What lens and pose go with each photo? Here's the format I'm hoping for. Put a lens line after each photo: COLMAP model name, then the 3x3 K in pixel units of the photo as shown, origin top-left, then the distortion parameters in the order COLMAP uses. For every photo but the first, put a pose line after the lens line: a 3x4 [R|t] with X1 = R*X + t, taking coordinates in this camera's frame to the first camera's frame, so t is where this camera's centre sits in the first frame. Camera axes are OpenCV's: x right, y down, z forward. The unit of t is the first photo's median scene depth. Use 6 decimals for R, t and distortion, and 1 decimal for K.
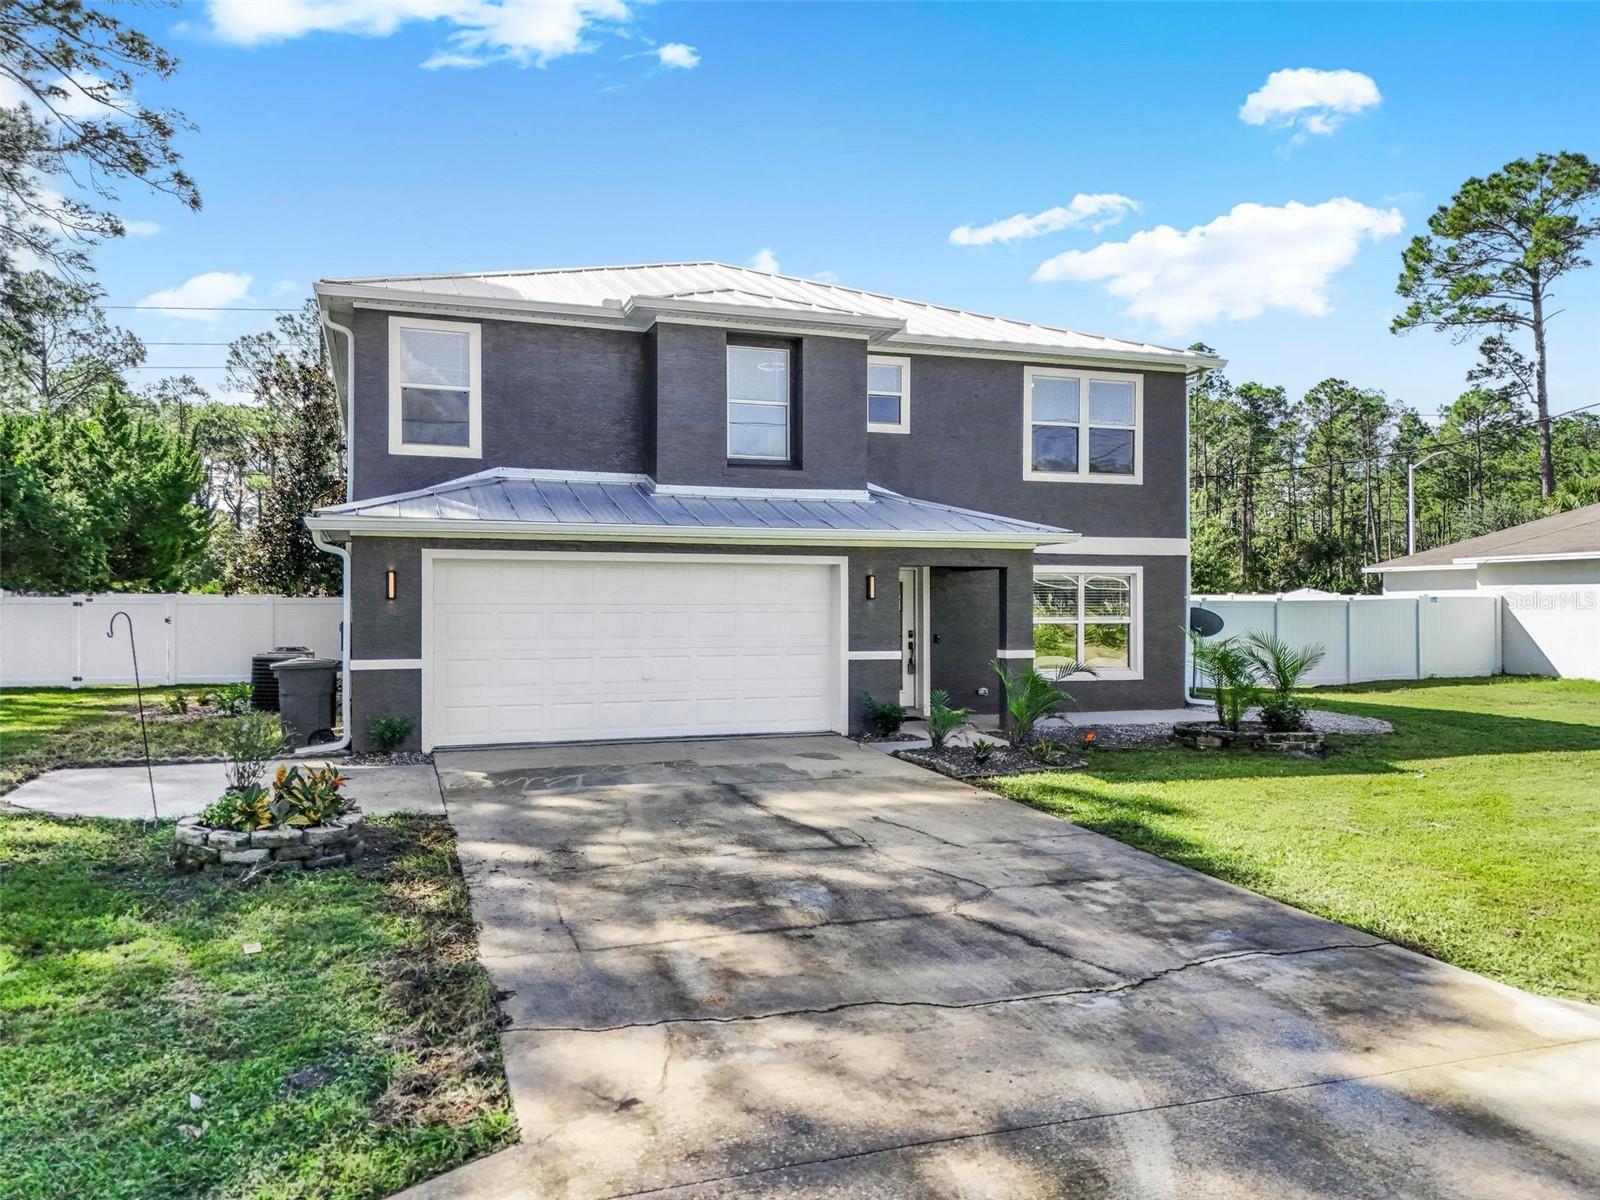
lens RADIAL K [[1172.1, 0, 799.9], [0, 1172.1, 605.2], [0, 0, 1]] dist [0.075793, -0.063056]
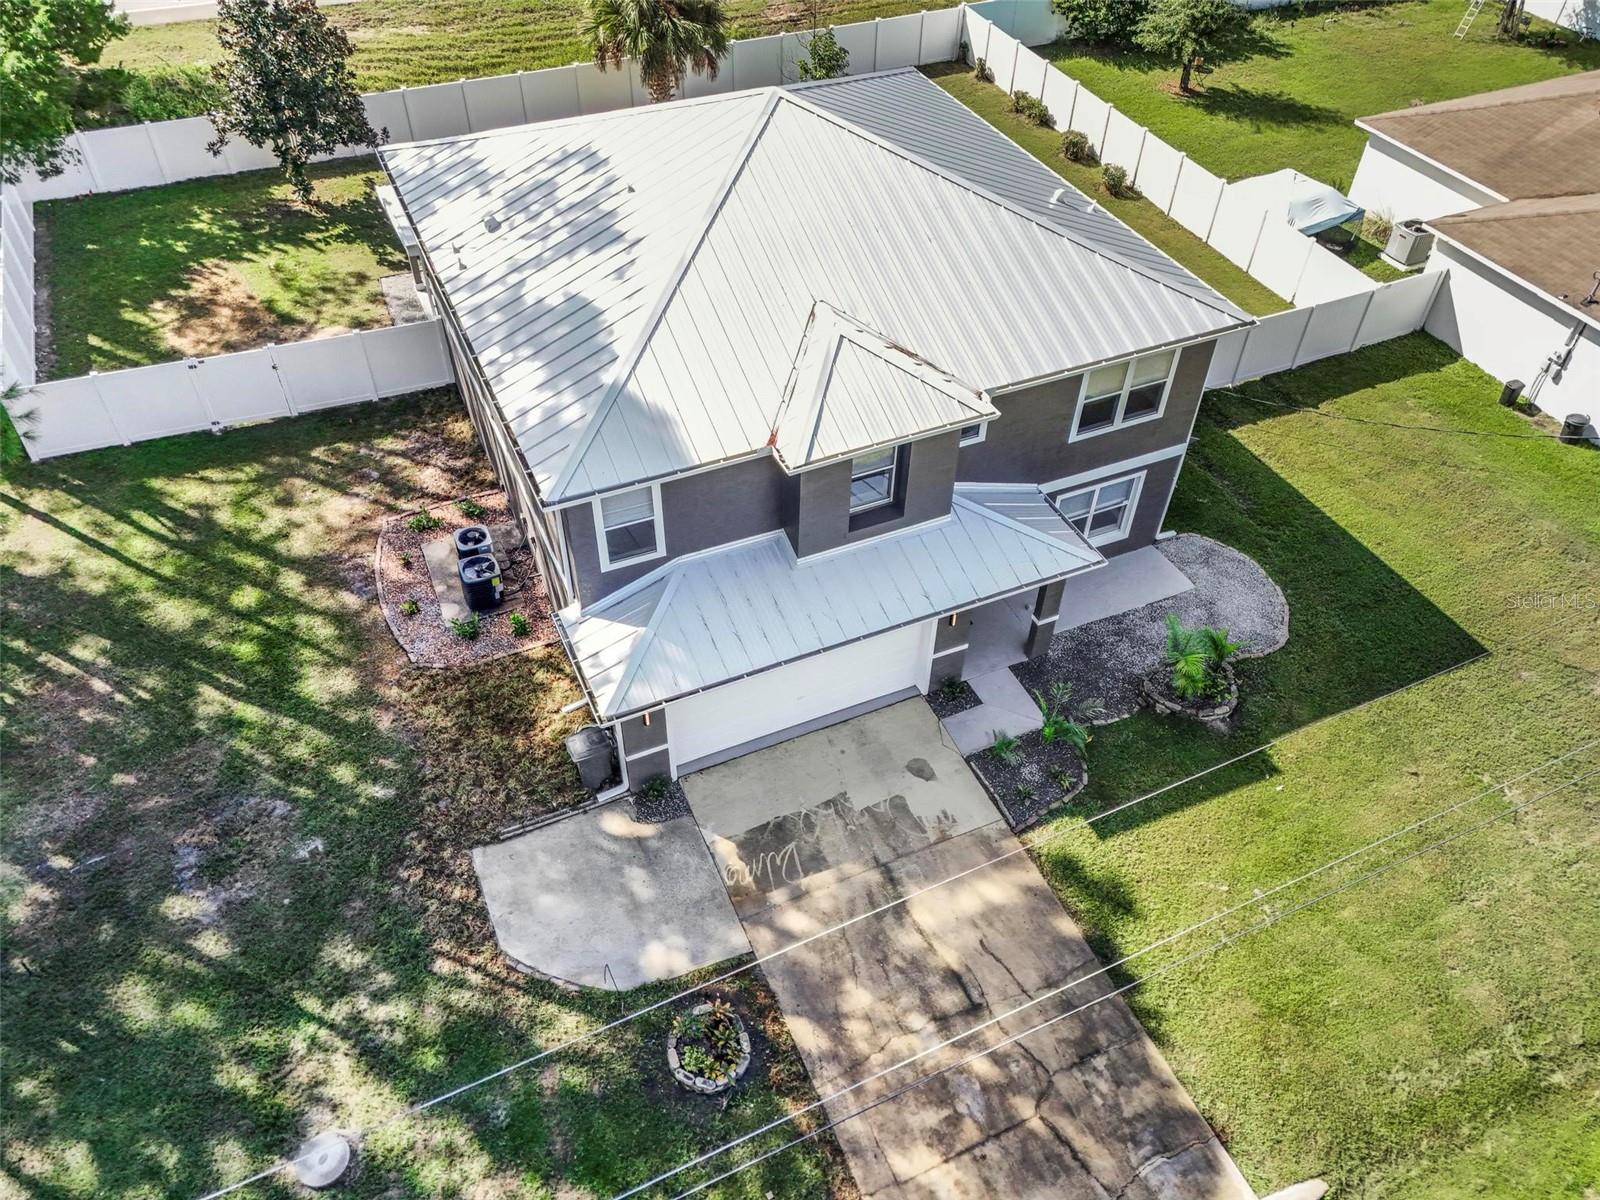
lens RADIAL K [[1172.1, 0, 796.1], [0, 1172.1, 604.1], [0, 0, 1]] dist [0.075793, -0.063056]
pose [[0.996449, -0.045656, 0.070746, -0.224461], [-0.017086, 0.713094, 0.700860, -1.006657], [-0.082447, -0.699580, 0.709782, 0.037694]]
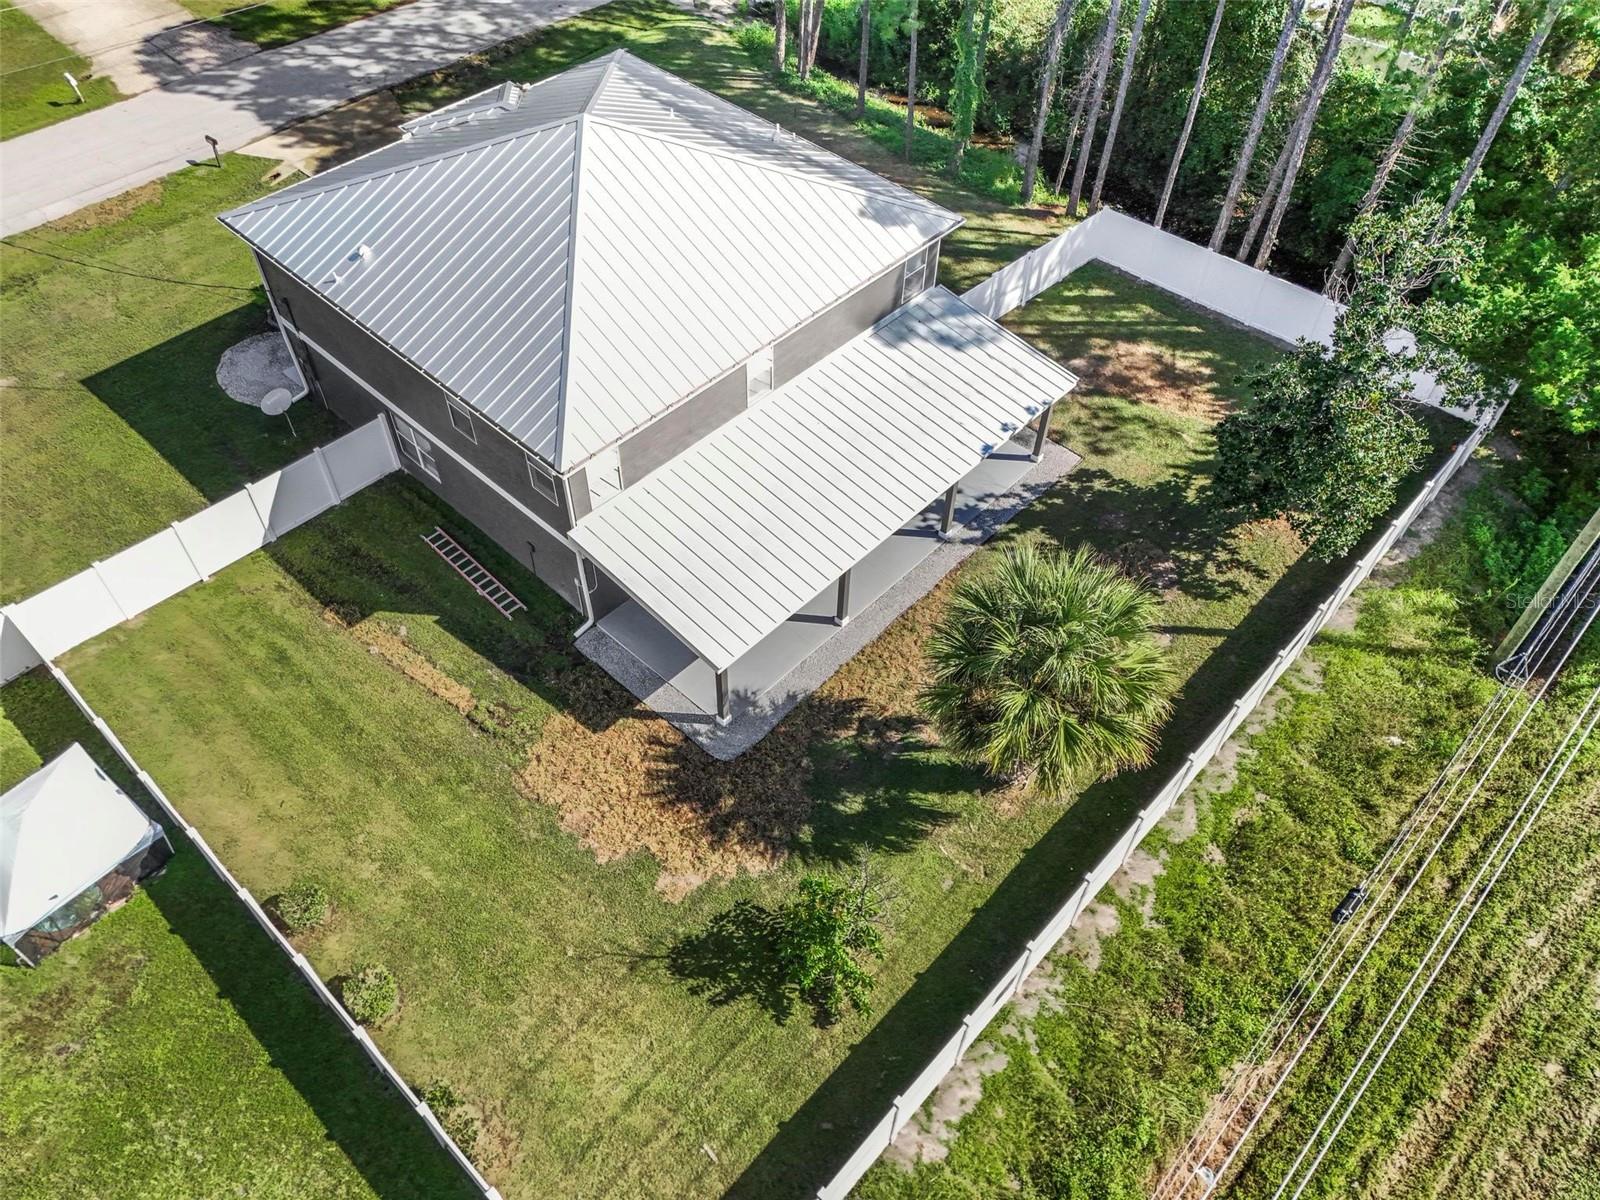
lens RADIAL K [[1172.1, 0, 803.0], [0, 1172.1, 604.4], [0, 0, 1]] dist [0.075793, -0.063056]
pose [[-0.885722, 0.338863, -0.317282, 0.431066], [-0.020772, 0.653864, 0.756327, -1.342204], [0.463751, 0.676486, -0.572103, 3.234005]]
